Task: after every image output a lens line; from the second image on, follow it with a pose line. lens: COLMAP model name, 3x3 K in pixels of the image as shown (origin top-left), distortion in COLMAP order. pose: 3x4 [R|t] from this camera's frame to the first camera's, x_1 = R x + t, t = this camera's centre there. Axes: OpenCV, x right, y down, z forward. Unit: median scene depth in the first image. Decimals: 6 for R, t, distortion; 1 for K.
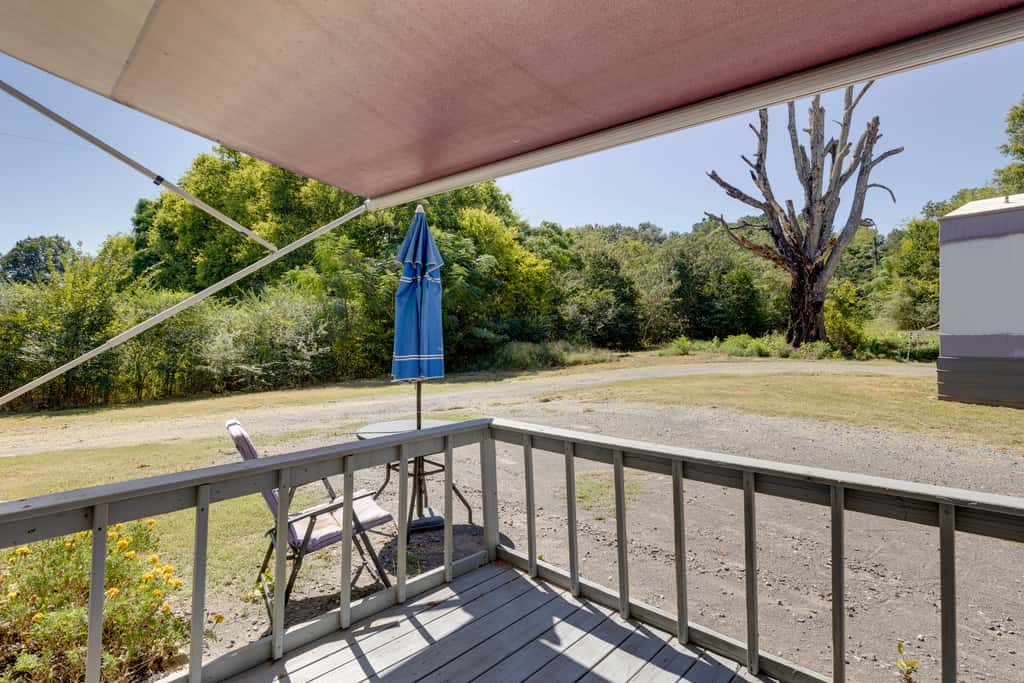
lens RADIAL K [[508.5, 0, 510.8], [0, 508.5, 359.4], [0, 0, 1]] dist [-0.003359, -0.000082]
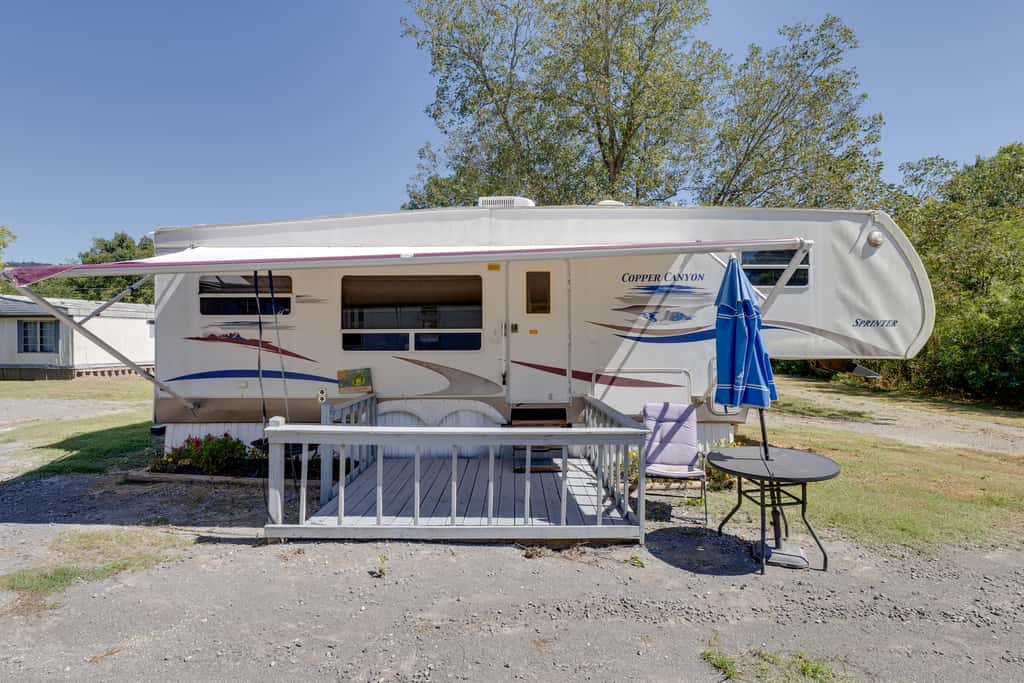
lens RADIAL K [[508.5, 0, 510.8], [0, 508.5, 359.4], [0, 0, 1]] dist [-0.003359, -0.000082]
pose [[-0.724456, 0.017821, -0.689091, 1.404793], [-0.033212, 0.997602, 0.060716, -0.158095], [0.688520, 0.066872, -0.722127, 2.082895]]
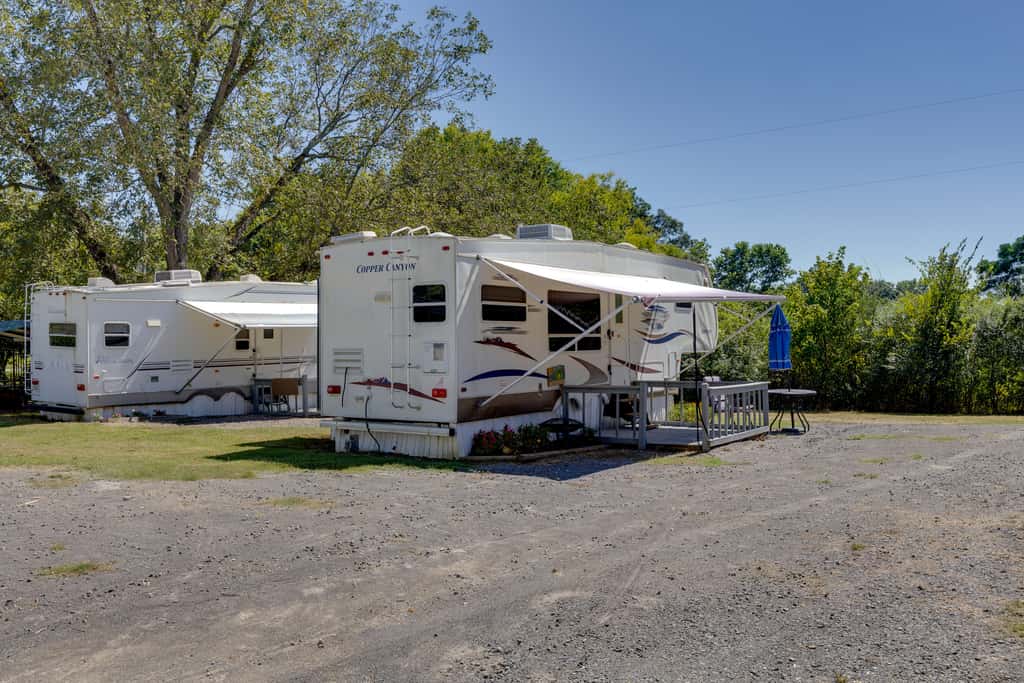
lens RADIAL K [[1014.6, 0, 512.0], [0, 1014.6, 341.5], [0, 0, 1]] dist [-0.006702, -0.001557]
pose [[0.224293, -0.003389, -0.974516, 6.460251], [-0.037413, 0.999227, -0.012086, 0.009890], [0.973803, 0.039171, 0.223993, -2.119606]]
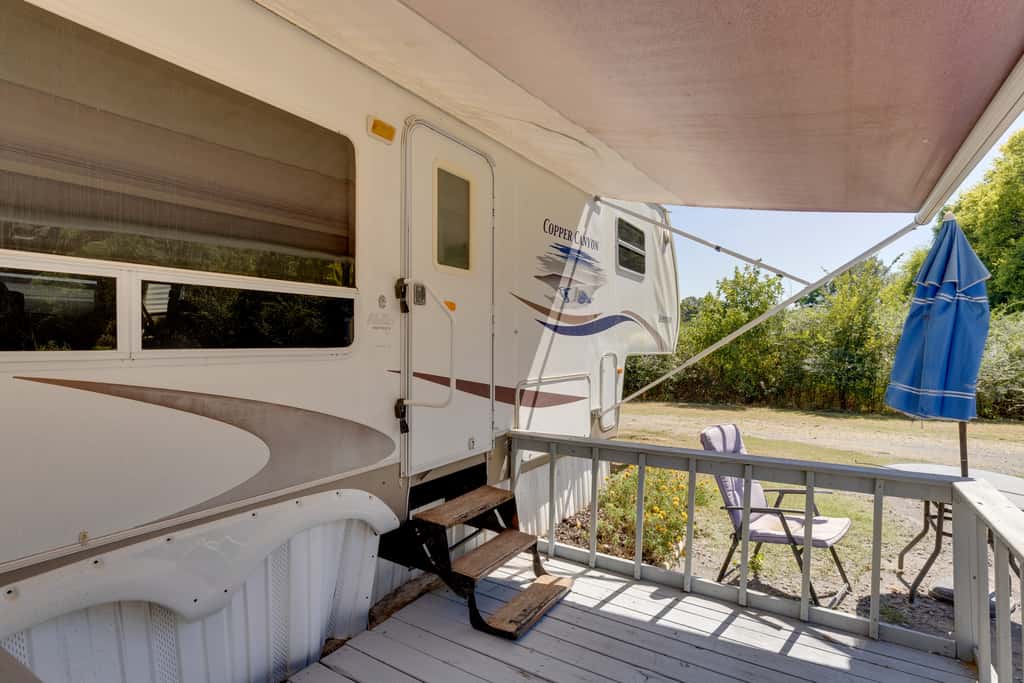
lens RADIAL K [[508.5, 0, 510.8], [0, 508.5, 359.4], [0, 0, 1]] dist [-0.003359, -0.000082]
pose [[0.208486, 0.033813, -0.977441, 0.697938], [-0.054885, 0.998232, 0.022825, -0.056153], [0.976484, 0.048889, 0.209973, 0.162159]]
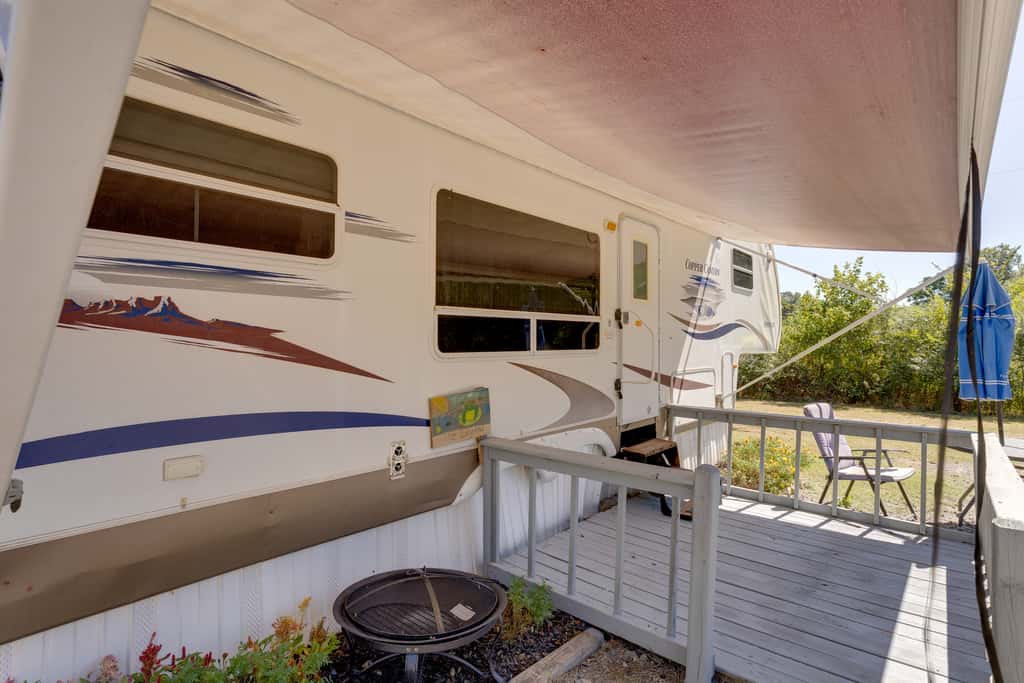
lens RADIAL K [[533.6, 0, 512.0], [0, 533.6, 341.5], [0, 0, 1]] dist [-0.000824, -0.000490]
pose [[0.075794, 0.003273, -0.997118, 1.484082], [-0.055442, 0.998461, -0.000937, -0.048596], [0.995581, 0.055353, 0.075859, -0.361208]]
